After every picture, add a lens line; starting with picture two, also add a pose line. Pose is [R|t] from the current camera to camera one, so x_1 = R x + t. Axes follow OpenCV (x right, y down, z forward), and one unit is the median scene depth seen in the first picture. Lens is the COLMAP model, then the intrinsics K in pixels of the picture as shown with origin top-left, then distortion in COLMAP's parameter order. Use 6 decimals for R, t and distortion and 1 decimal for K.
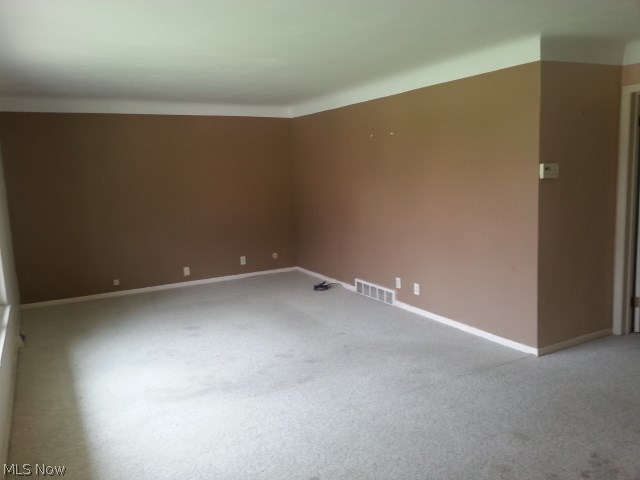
lens RADIAL K [[510.9, 0, 317.8], [0, 510.9, 237.7], [0, 0, 1]] dist [0.068589, -0.013157]
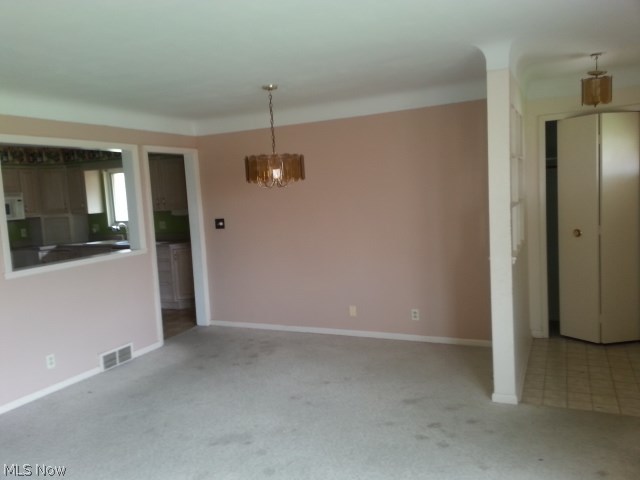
lens RADIAL K [[510.9, 0, 317.8], [0, 510.9, 237.7], [0, 0, 1]] dist [0.068589, -0.013157]
pose [[-0.582812, -0.004369, 0.812596, -0.442222], [0.189579, 0.971660, 0.141195, -0.129416], [-0.790184, 0.236341, -0.565467, 1.056003]]
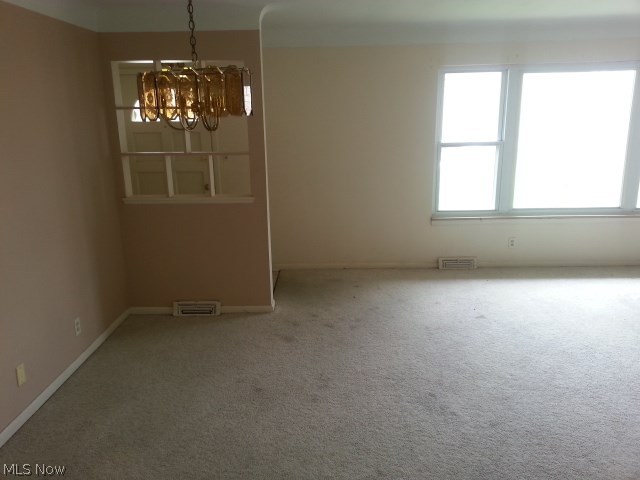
lens RADIAL K [[510.9, 0, 317.8], [0, 510.9, 237.7], [0, 0, 1]] dist [0.068589, -0.013157]
pose [[-0.498359, 0.256034, -0.828302, 1.127796], [-0.080564, 0.937588, 0.338287, -0.205423], [0.863219, 0.235320, -0.446628, 0.886871]]
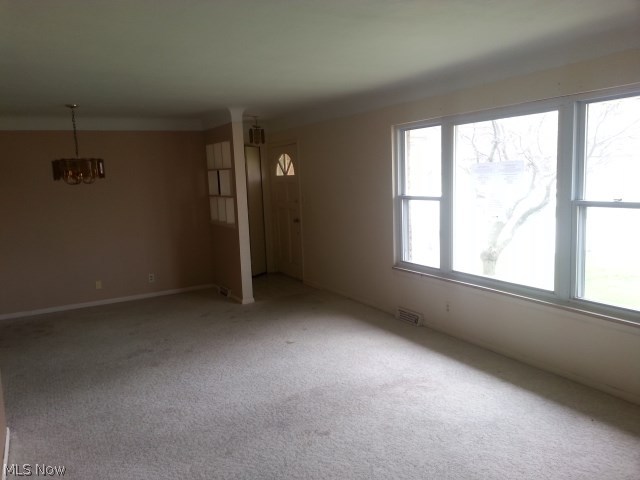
lens RADIAL K [[510.9, 0, 317.8], [0, 510.9, 237.7], [0, 0, 1]] dist [0.068589, -0.013157]
pose [[-0.996592, 0.081586, 0.012155, -0.118881], [0.081926, 0.961853, 0.261013, -0.288529], [0.009603, 0.261119, -0.965259, 1.986332]]
